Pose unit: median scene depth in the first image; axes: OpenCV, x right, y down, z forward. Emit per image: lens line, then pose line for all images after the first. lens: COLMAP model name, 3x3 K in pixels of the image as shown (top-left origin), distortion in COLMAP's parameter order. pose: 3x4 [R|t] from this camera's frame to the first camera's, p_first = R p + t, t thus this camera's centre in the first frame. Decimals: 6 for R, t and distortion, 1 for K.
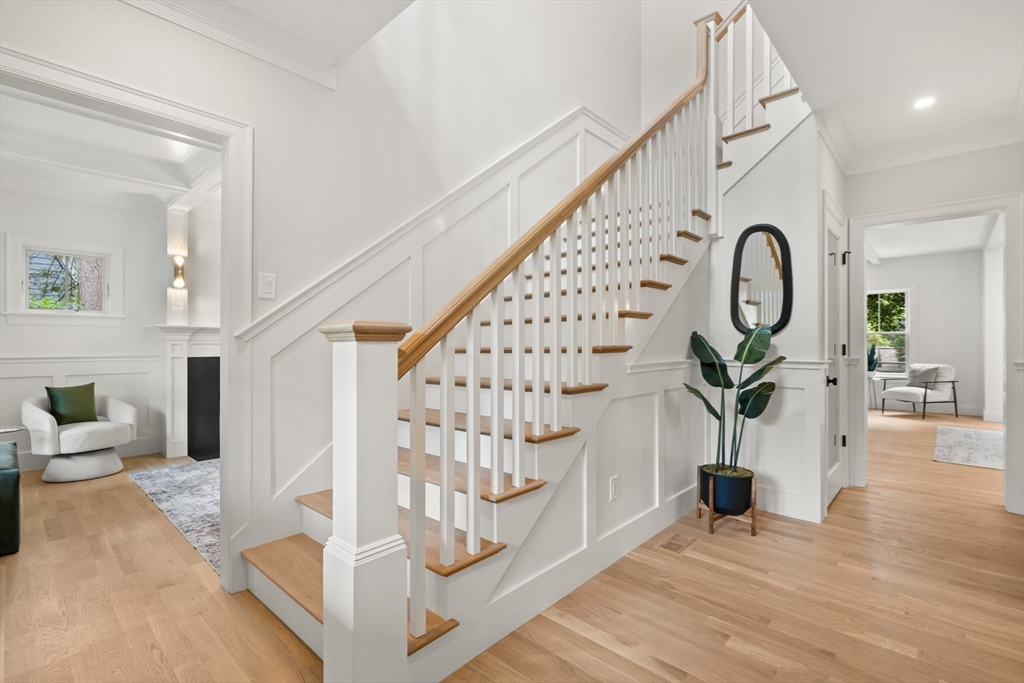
lens RADIAL K [[467.9, 0, 512.4], [0, 467.9, 337.6], [0, 0, 1]] dist [-0.002134, -0.000240]
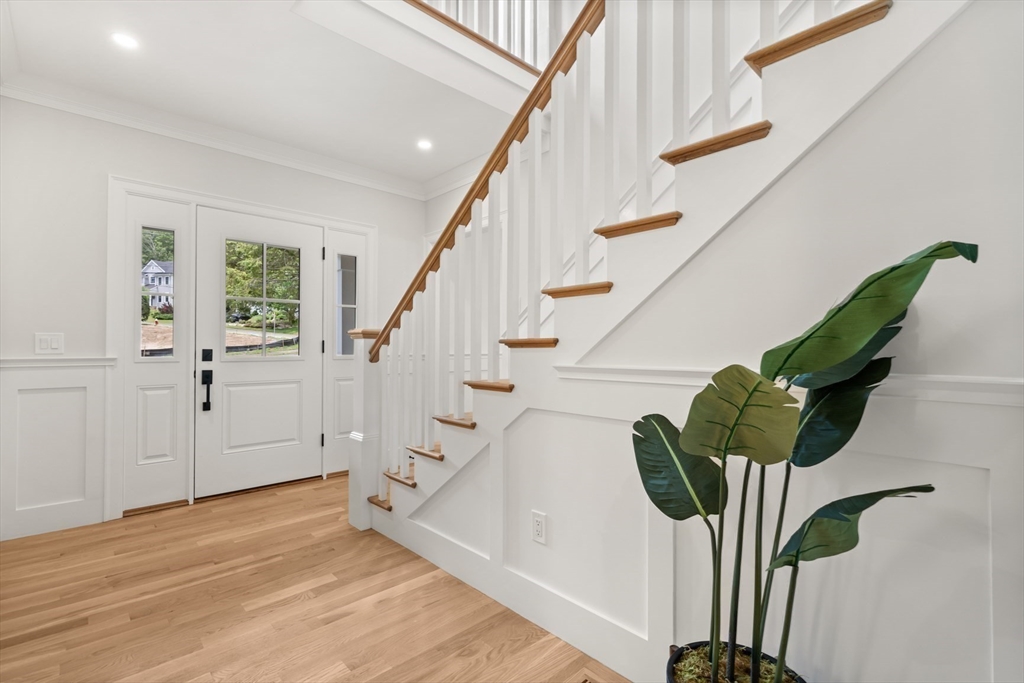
lens RADIAL K [[474.8, 0, 514.7], [0, 474.8, 346.0], [0, 0, 1]] dist [0.002985, 0.000335]
pose [[-0.073056, -0.003444, -0.997322, 1.243338], [0.007857, 0.999961, -0.004028, 0.040238], [0.997297, -0.008130, -0.073026, 1.287086]]
